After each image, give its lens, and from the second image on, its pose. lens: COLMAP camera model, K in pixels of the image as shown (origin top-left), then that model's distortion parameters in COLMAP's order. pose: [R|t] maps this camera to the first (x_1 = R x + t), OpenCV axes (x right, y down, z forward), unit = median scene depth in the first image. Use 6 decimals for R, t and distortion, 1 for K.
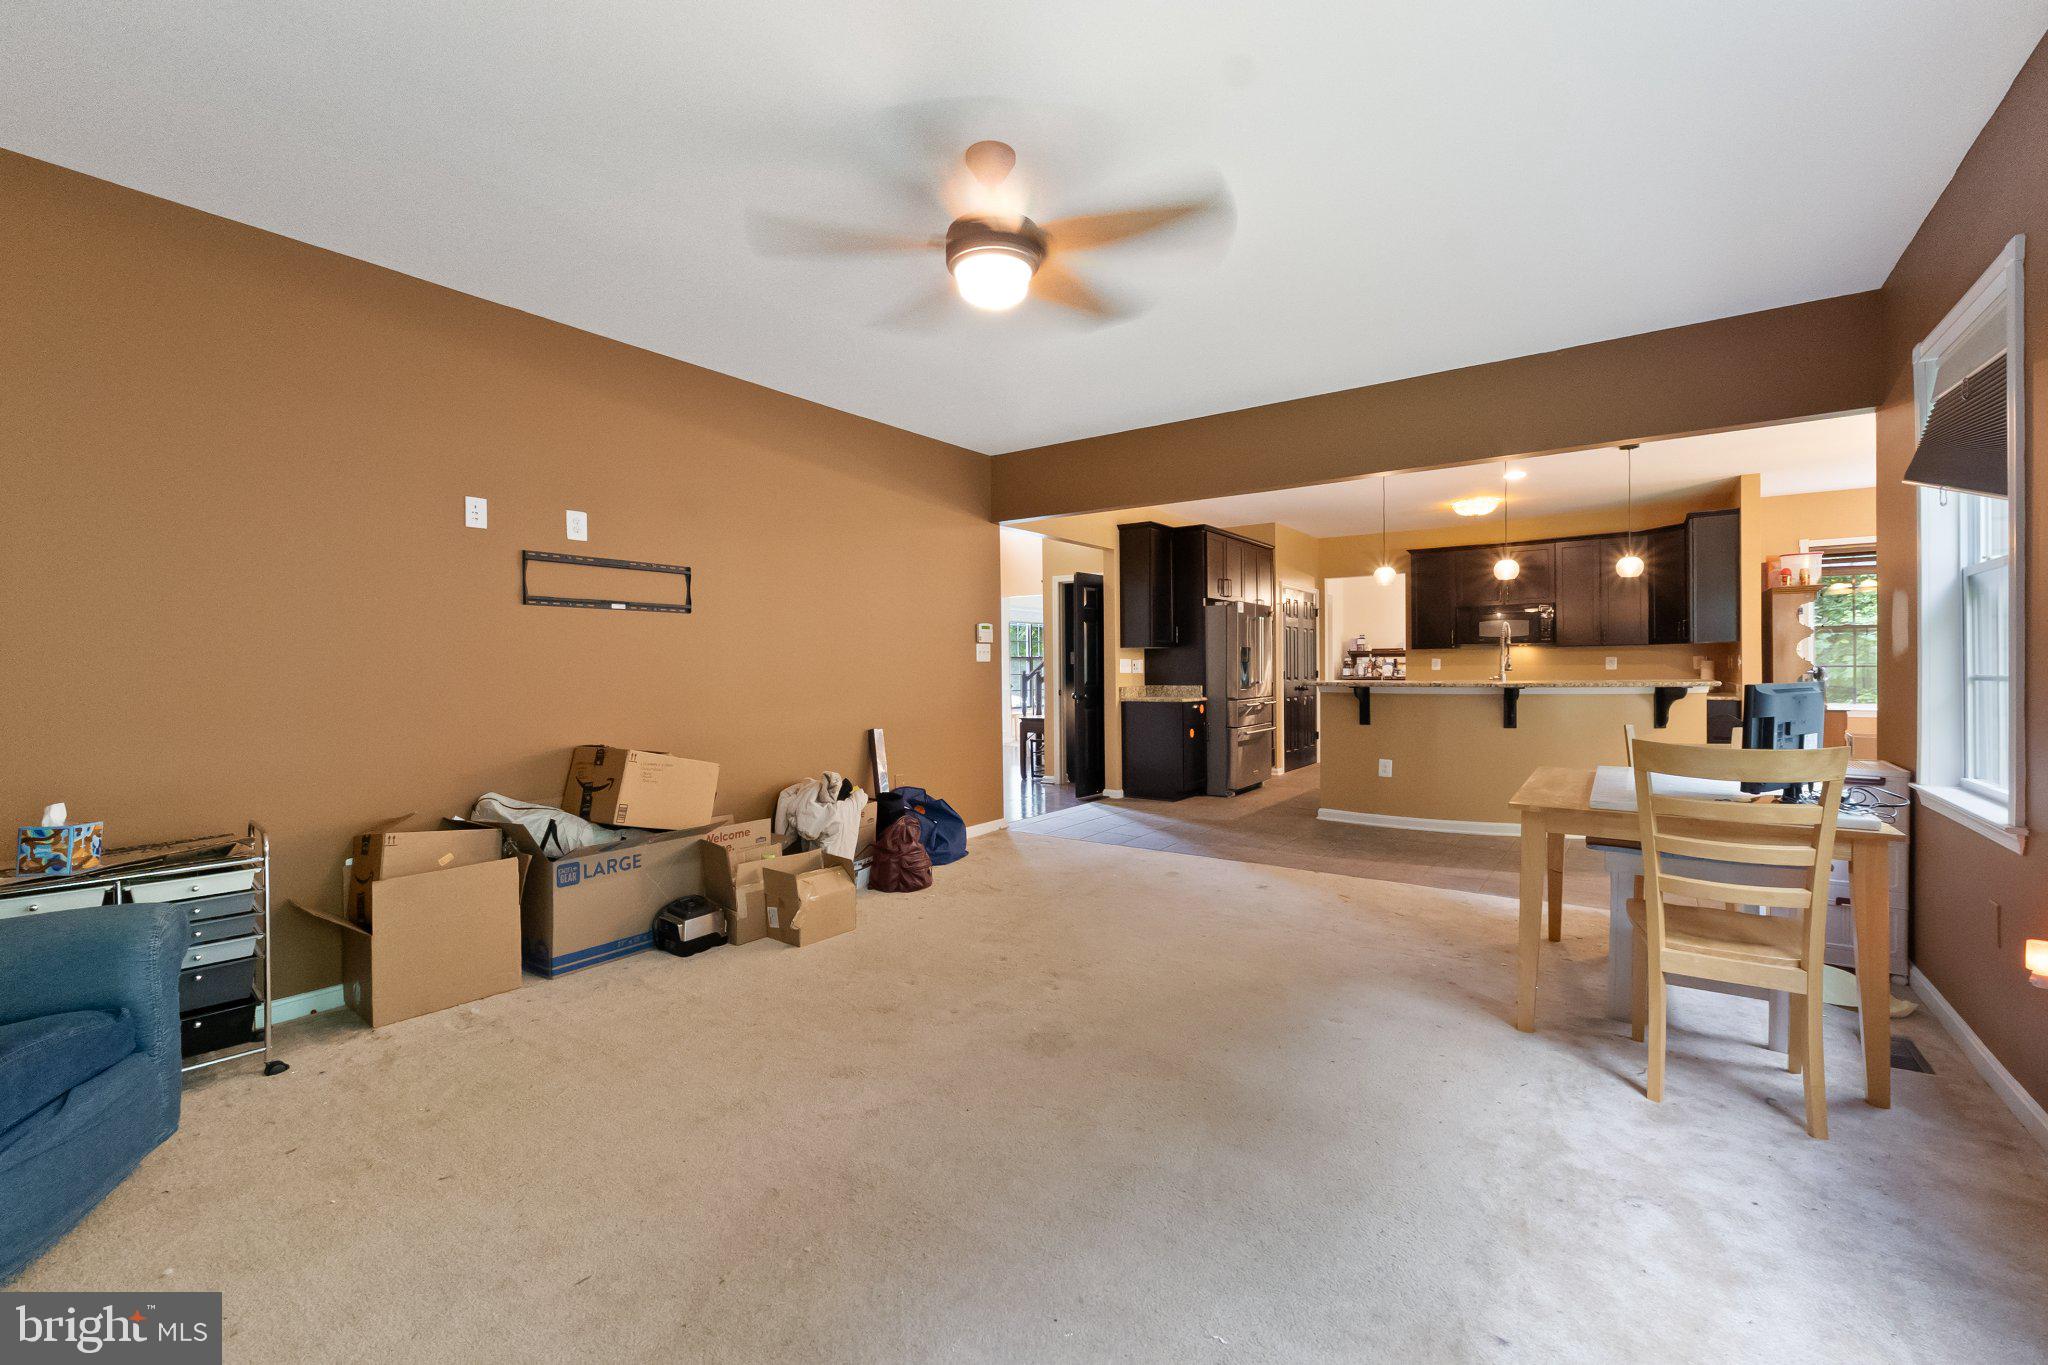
lens RADIAL K [[856.6, 0, 1021.3], [0, 856.6, 673.5], [0, 0, 1]] dist [-0.000153, -0.000345]
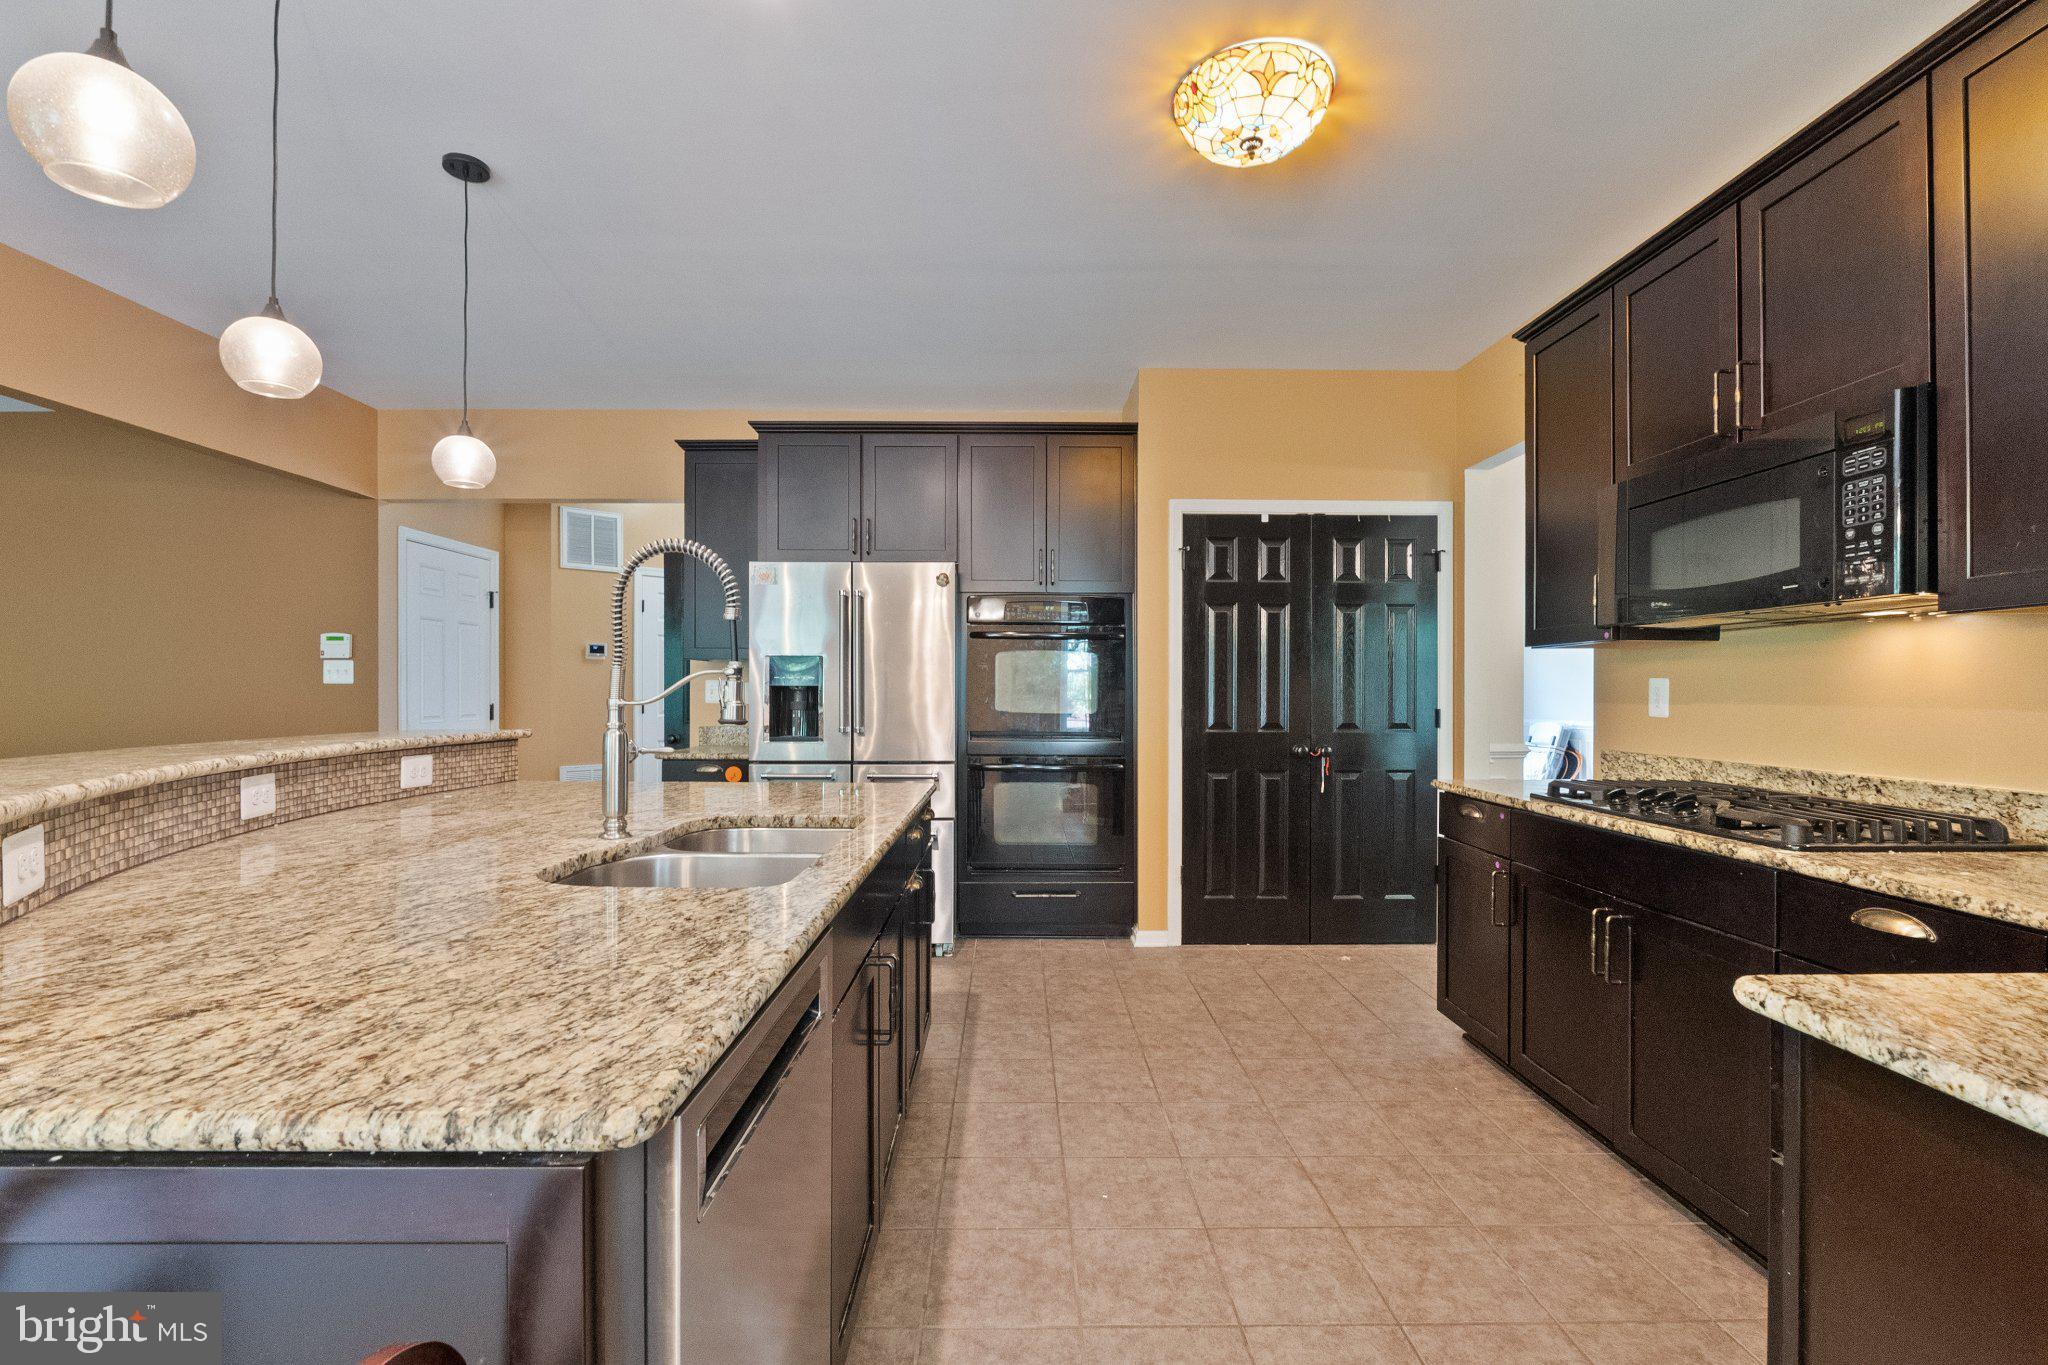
lens RADIAL K [[876.9, 0, 1019.9], [0, 876.9, 690.4], [0, 0, 1]] dist [-0.009485, -0.000010]
pose [[0.592512, 0.007565, -0.805526, 0.979780], [-0.013075, 0.999914, -0.000226, -0.016505], [0.805455, 0.010666, 0.592561, 1.077805]]
